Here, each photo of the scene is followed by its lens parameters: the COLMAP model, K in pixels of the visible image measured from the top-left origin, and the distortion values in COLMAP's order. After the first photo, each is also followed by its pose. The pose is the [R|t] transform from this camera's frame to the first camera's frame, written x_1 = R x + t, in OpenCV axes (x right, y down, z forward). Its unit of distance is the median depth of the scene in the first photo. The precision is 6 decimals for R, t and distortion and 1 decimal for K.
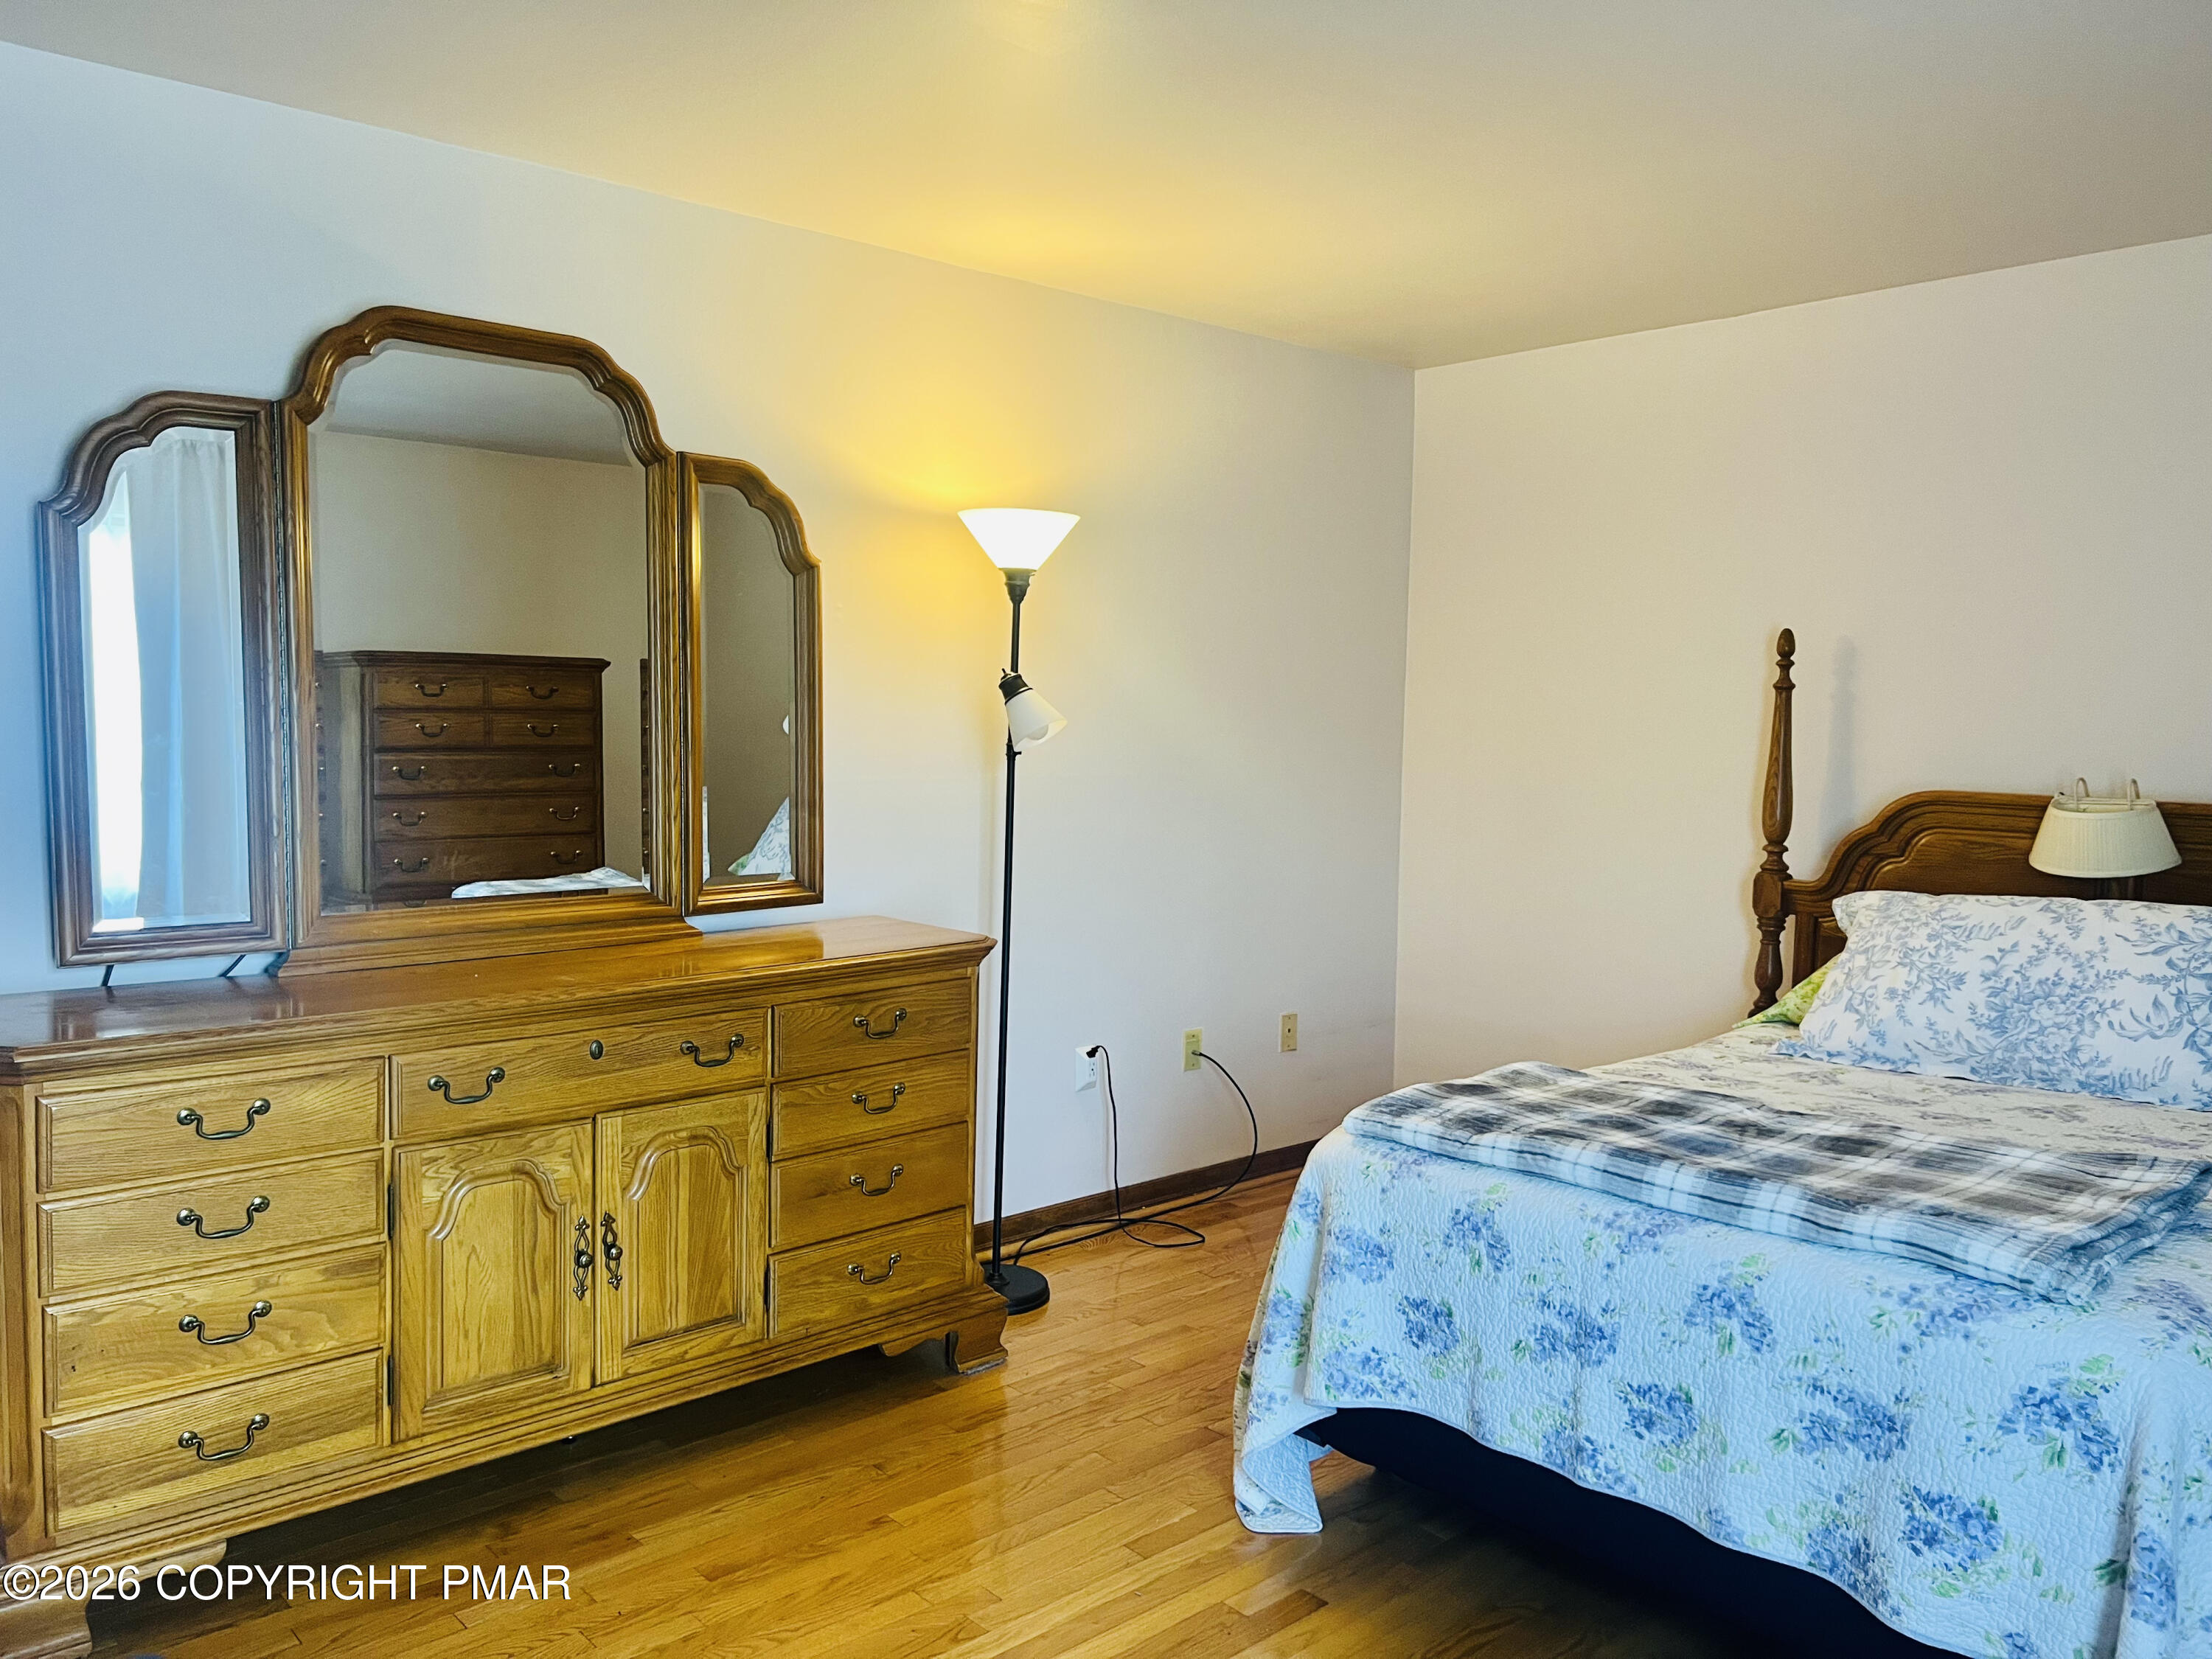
lens RADIAL K [[1673.8, 0, 1104.9], [0, 1673.8, 830.1], [0, 0, 1]] dist [0.062713, -0.071734]
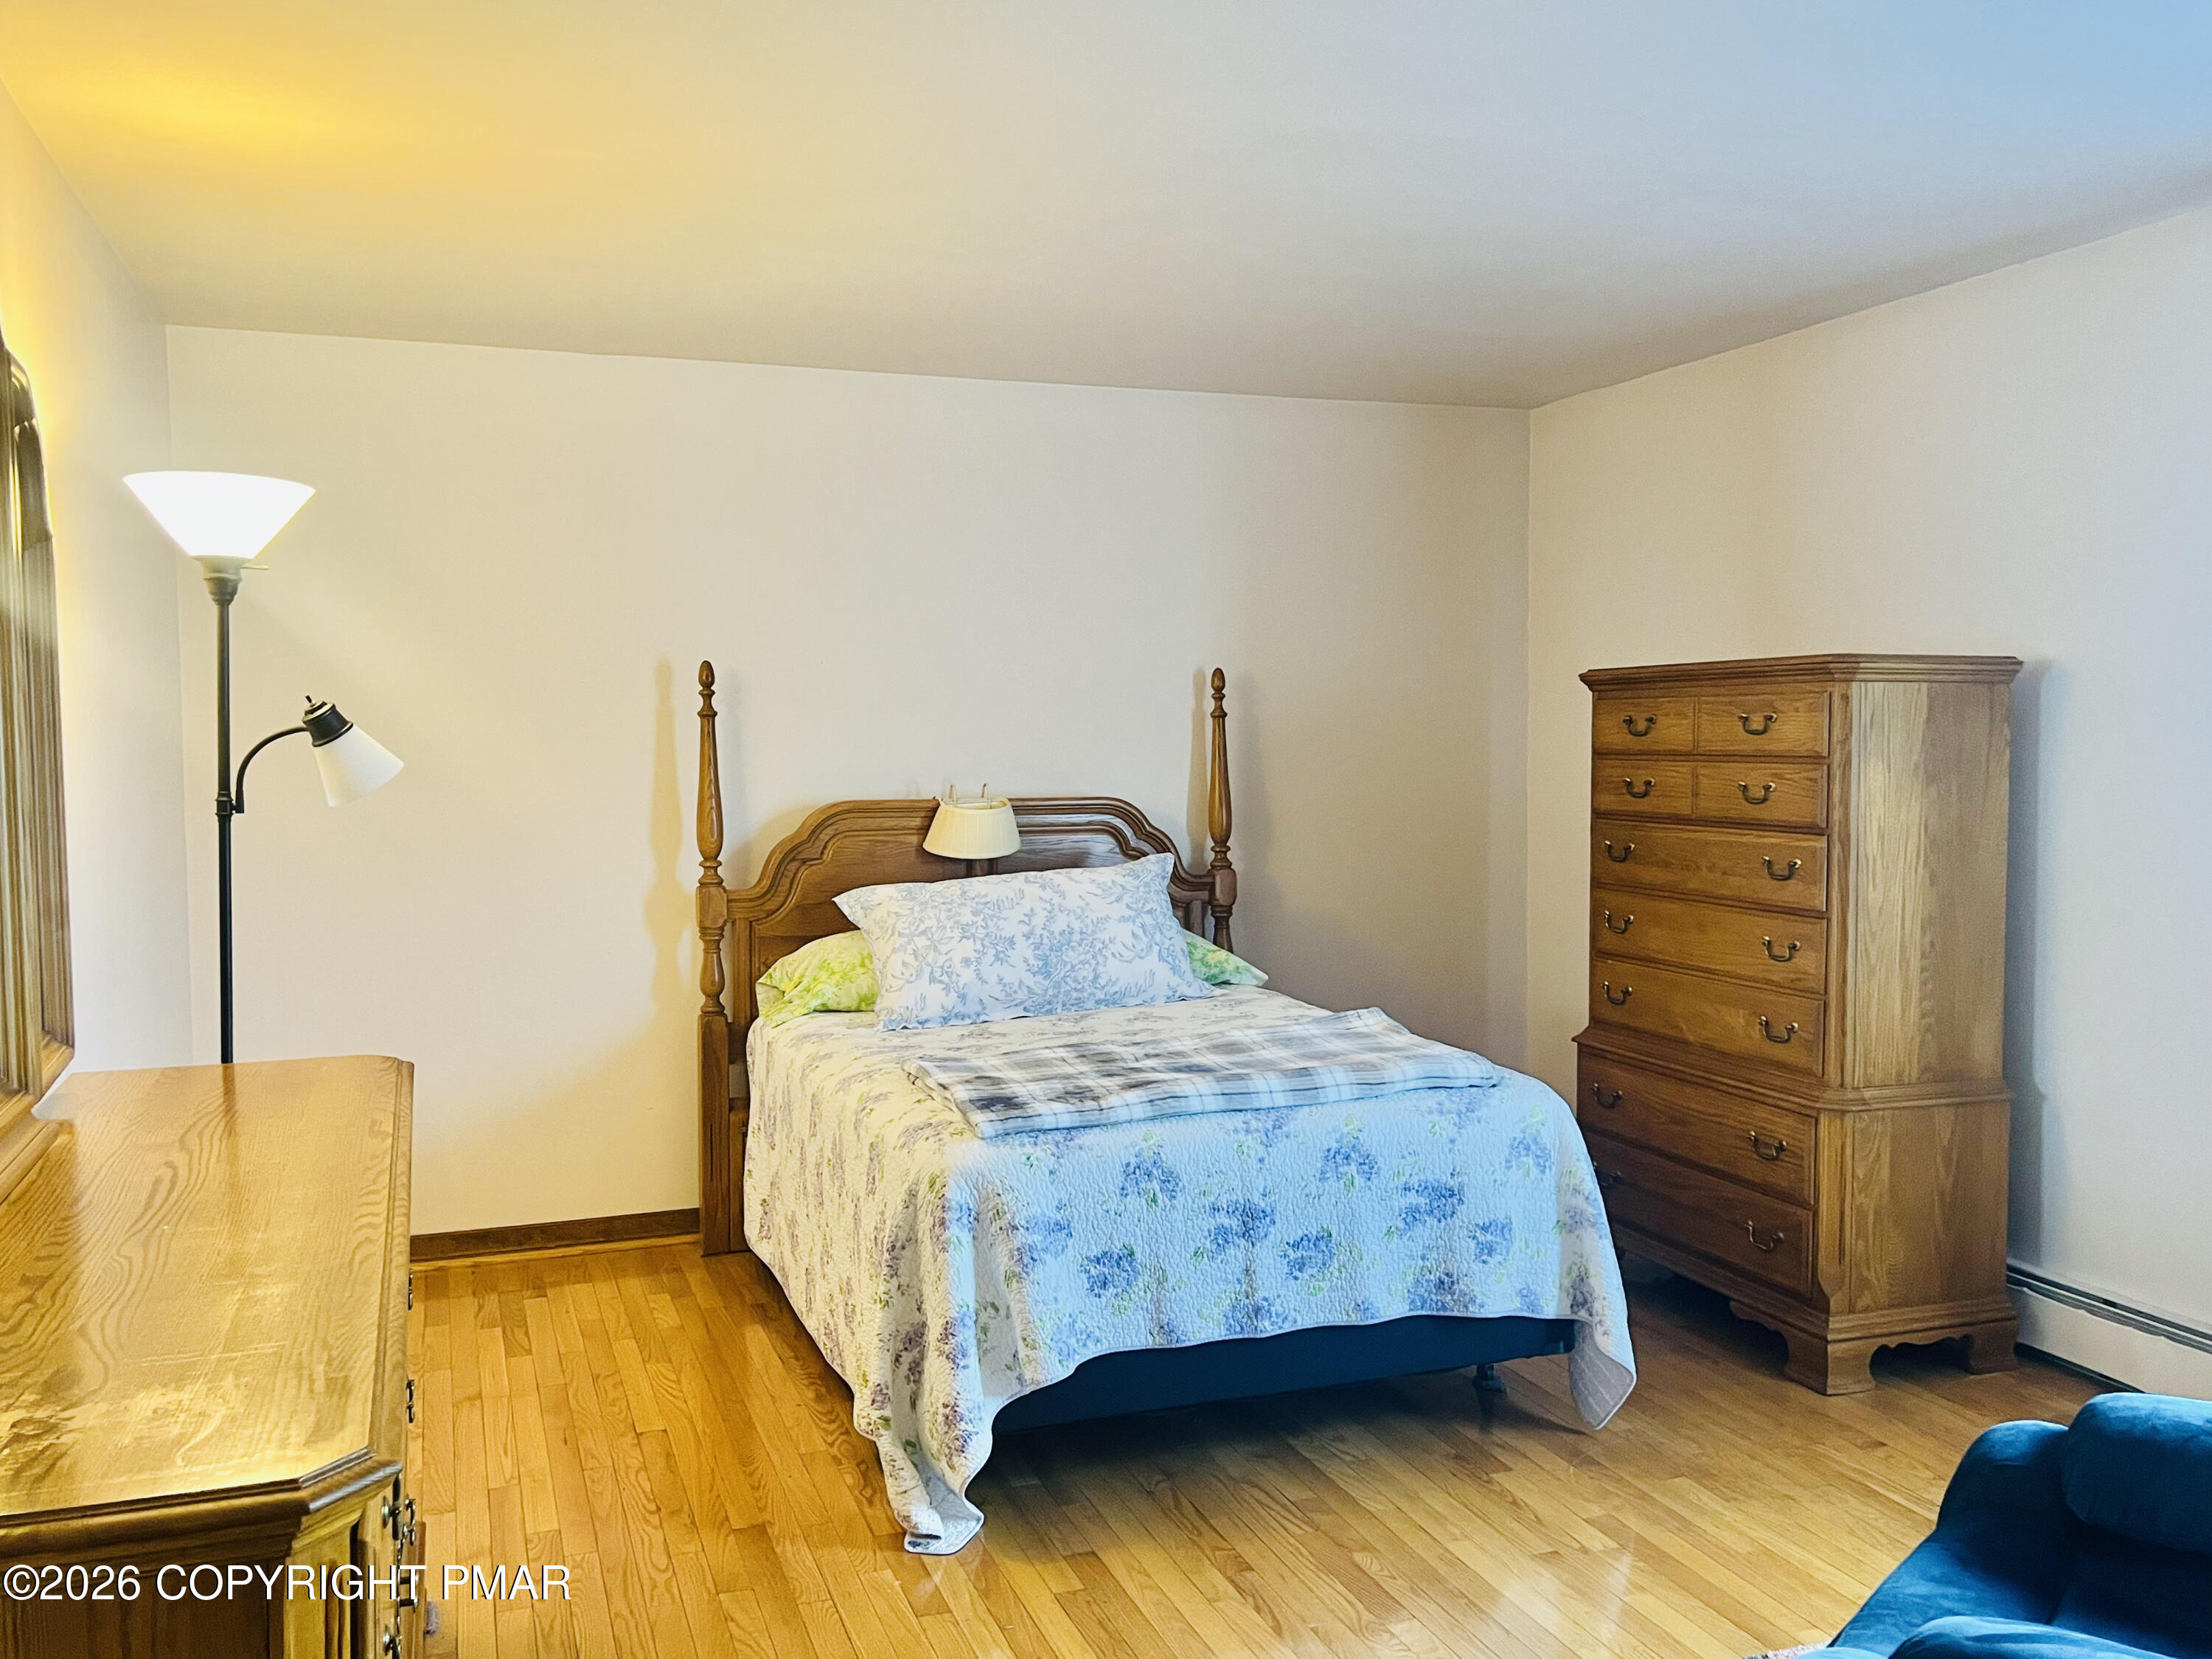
lens RADIAL K [[1824.5, 0, 1095.4], [0, 1824.5, 826.7], [0, 0, 1]] dist [0.048208, -0.008197]
pose [[0.385775, -0.064765, 0.920317, -0.784932], [0.084672, 0.995808, 0.034585, -0.043290], [-0.918699, 0.064583, 0.389641, 0.422889]]
